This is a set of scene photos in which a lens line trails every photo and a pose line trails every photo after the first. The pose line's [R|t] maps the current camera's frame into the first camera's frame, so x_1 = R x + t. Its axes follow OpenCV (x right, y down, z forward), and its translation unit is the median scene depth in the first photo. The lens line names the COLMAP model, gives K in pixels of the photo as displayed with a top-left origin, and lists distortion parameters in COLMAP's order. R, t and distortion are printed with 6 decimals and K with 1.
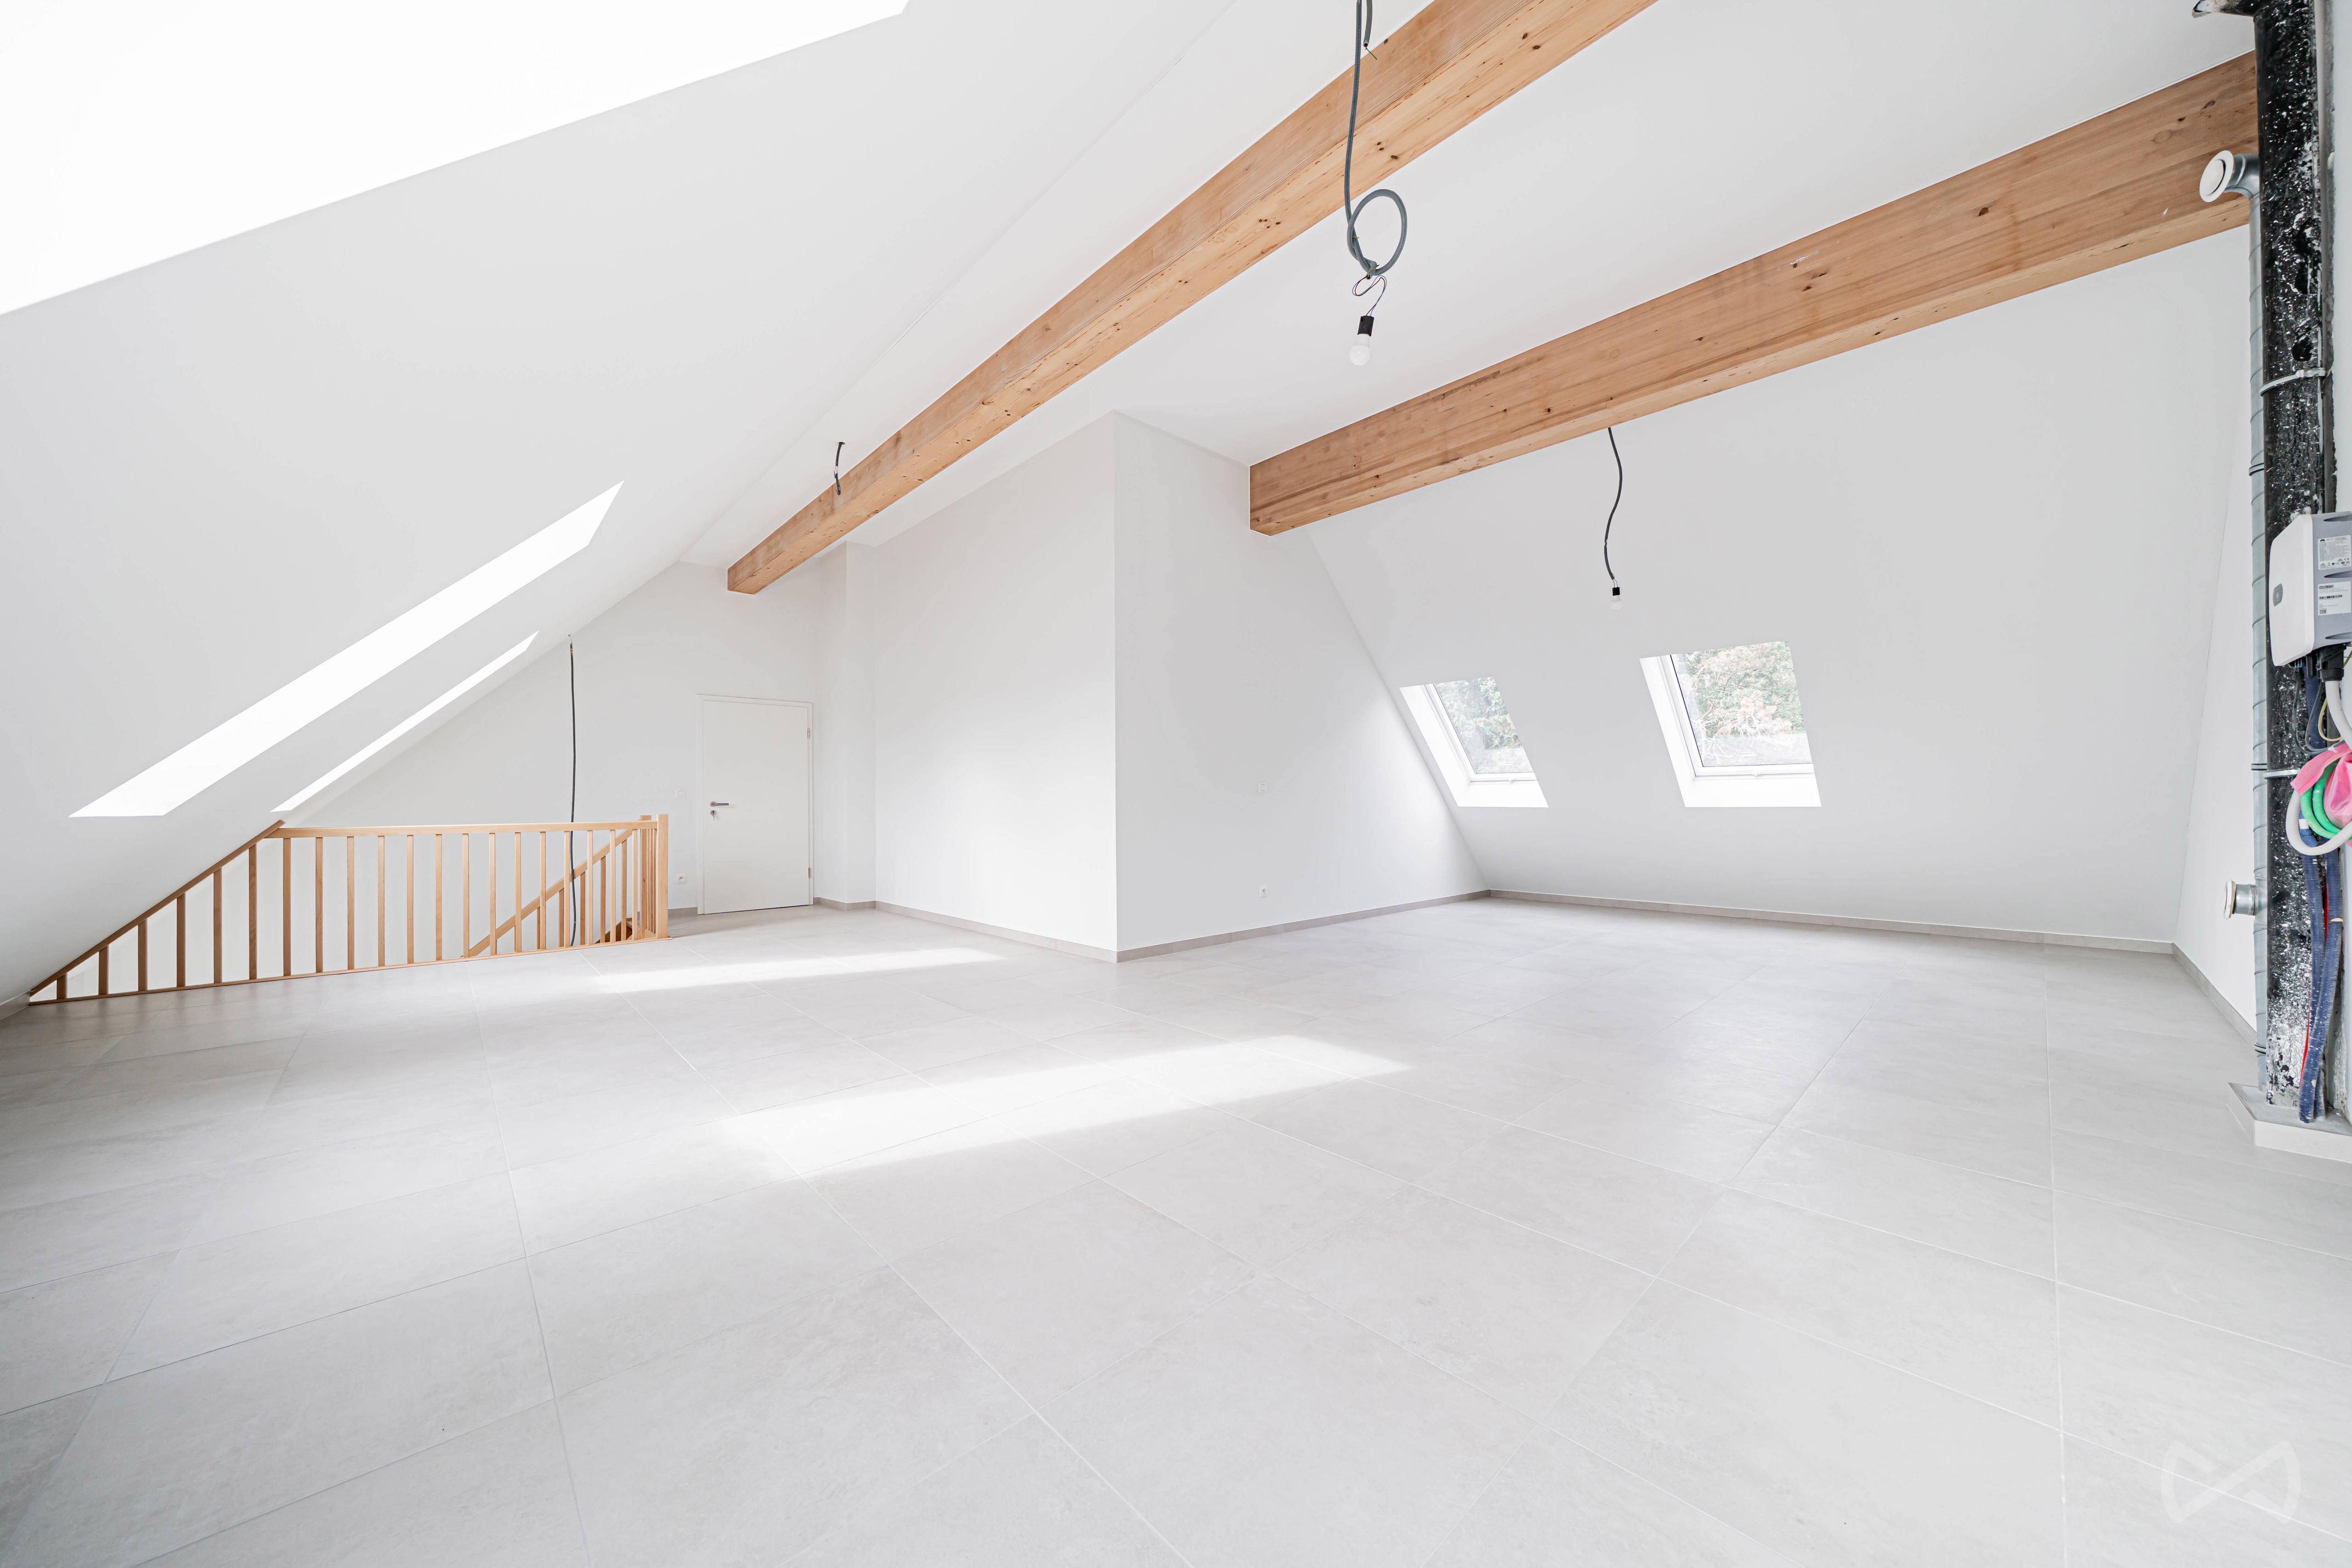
lens RADIAL K [[792.2, 0, 1176.0], [0, 792.2, 793.4], [0, 0, 1]] dist [-0.004902, 0.000031]
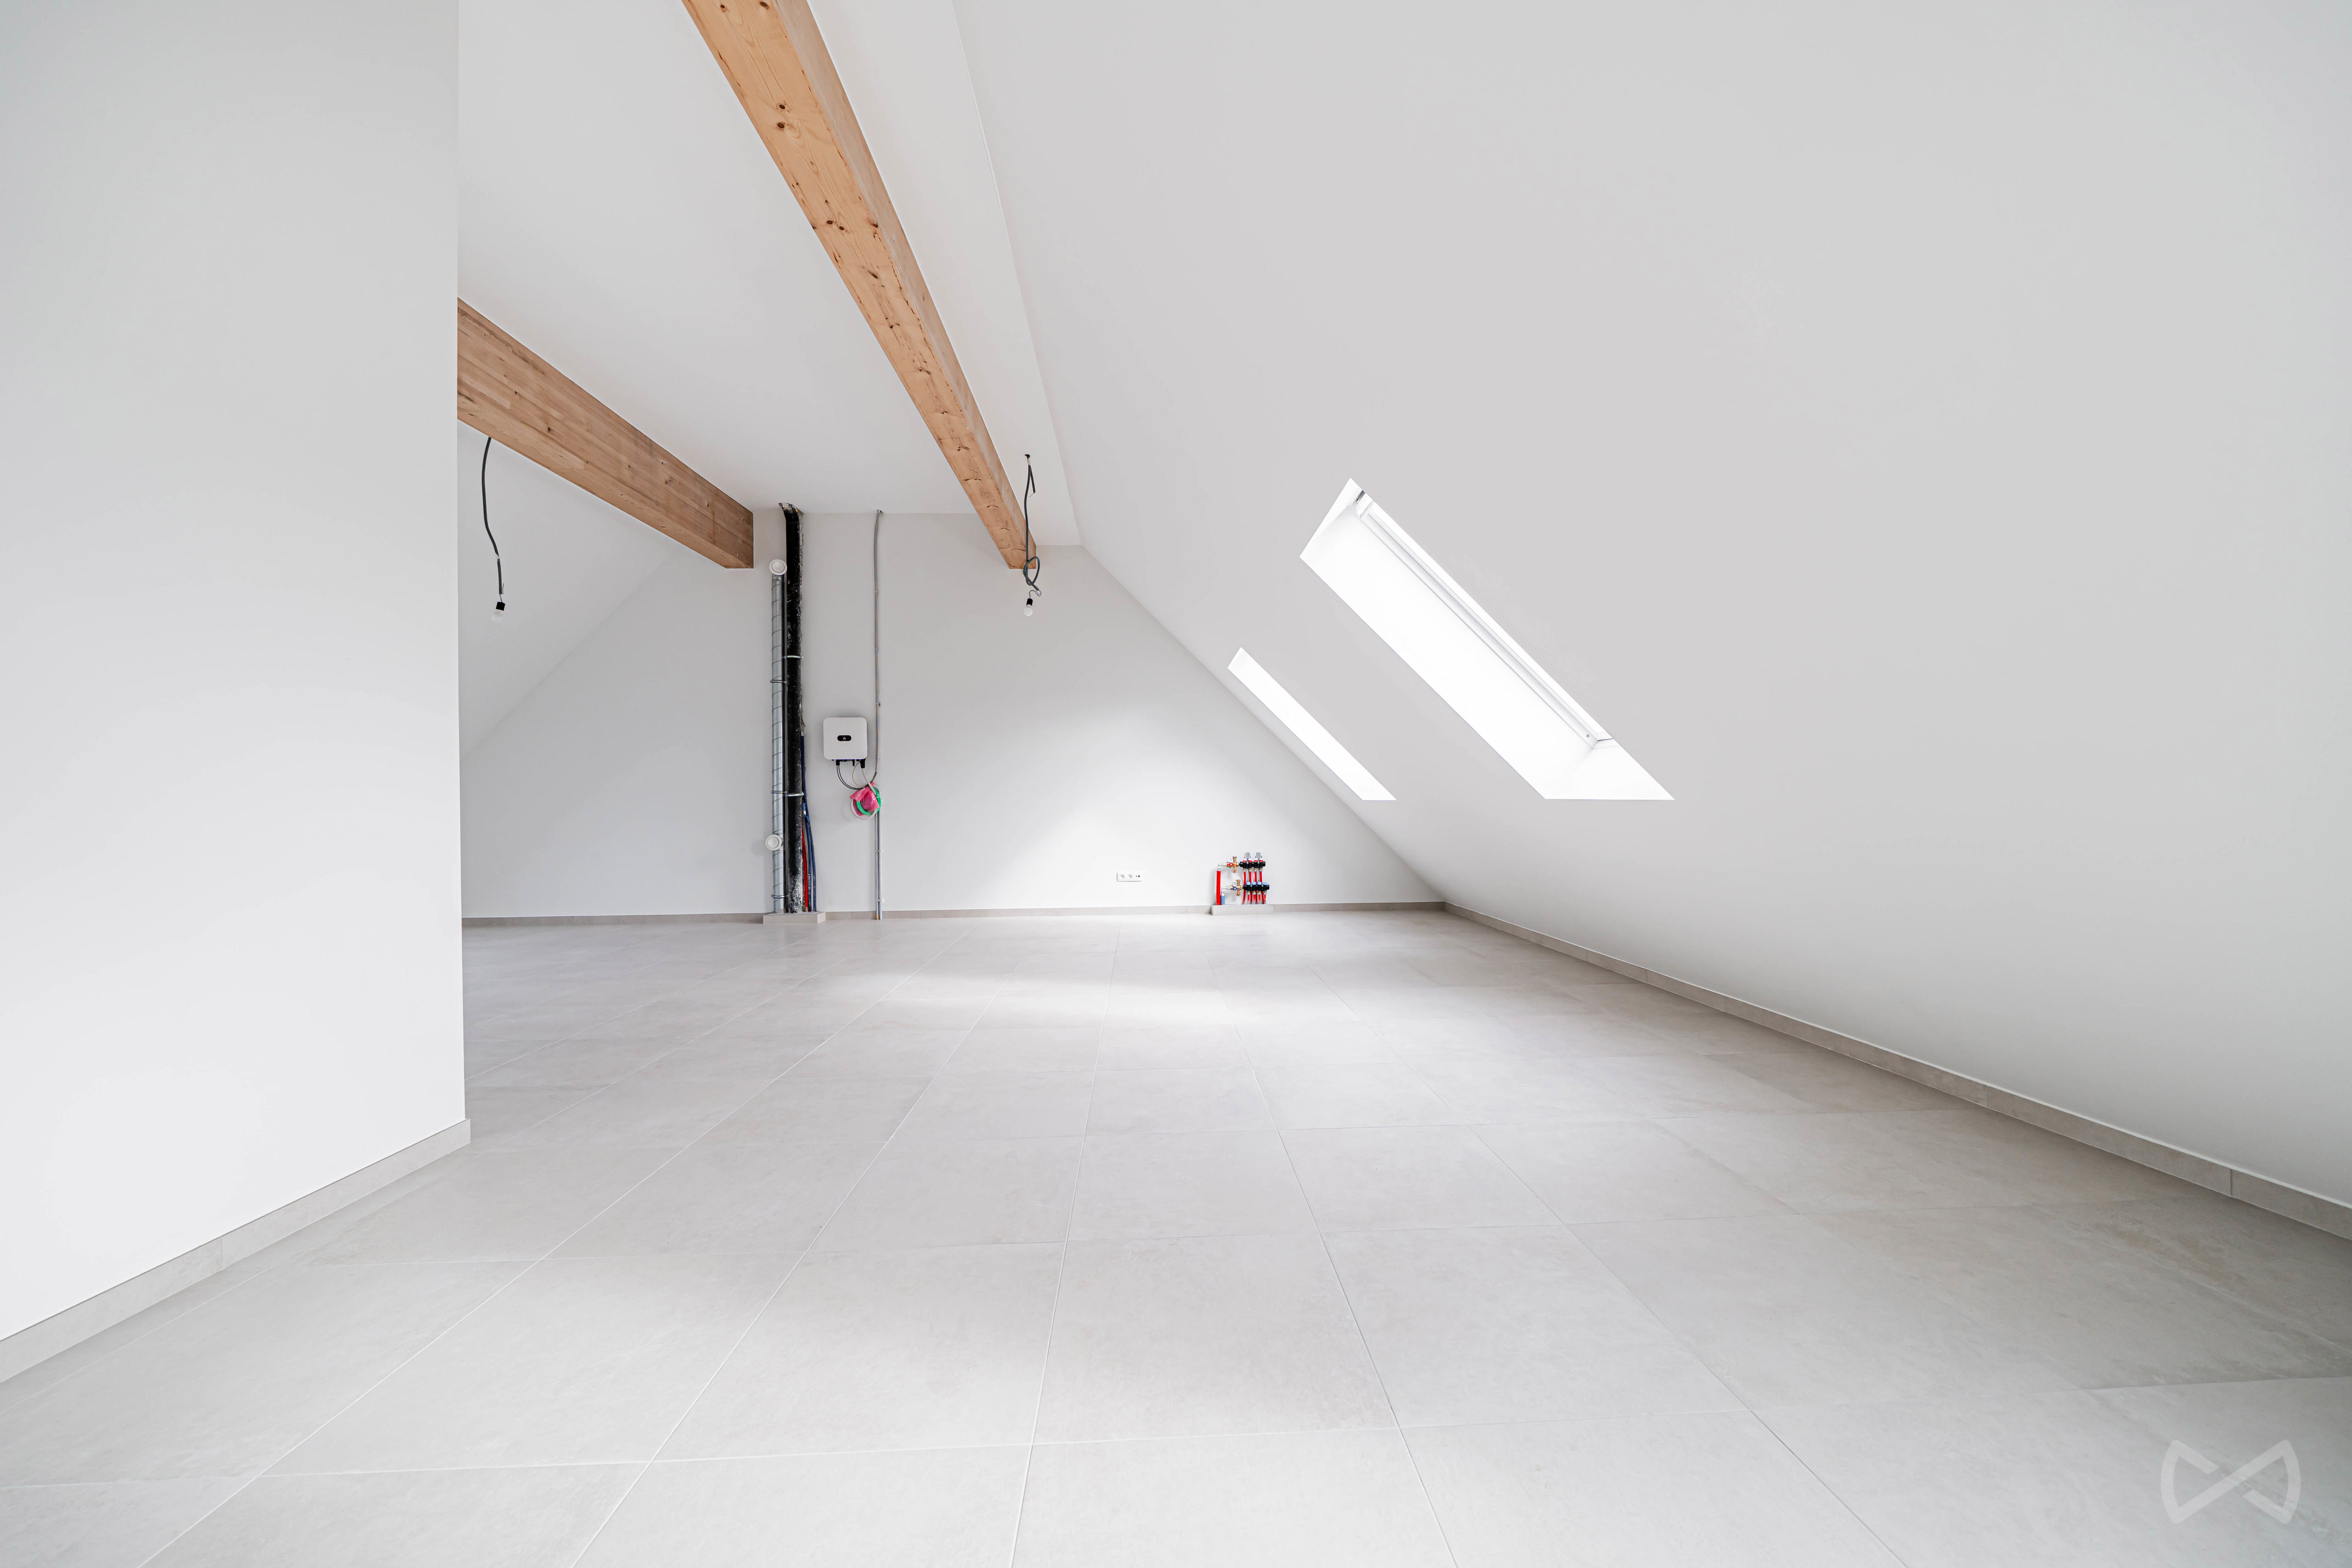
lens RADIAL K [[792.4, 0, 1176.0], [0, 792.4, 793.4], [0, 0, 1]] dist [-0.004902, 0.000031]
pose [[-0.768644, 0.015152, 0.639498, -0.945799], [0.012716, 0.999884, -0.008407, 0.014310], [-0.639551, 0.001670, -0.768747, 1.472336]]
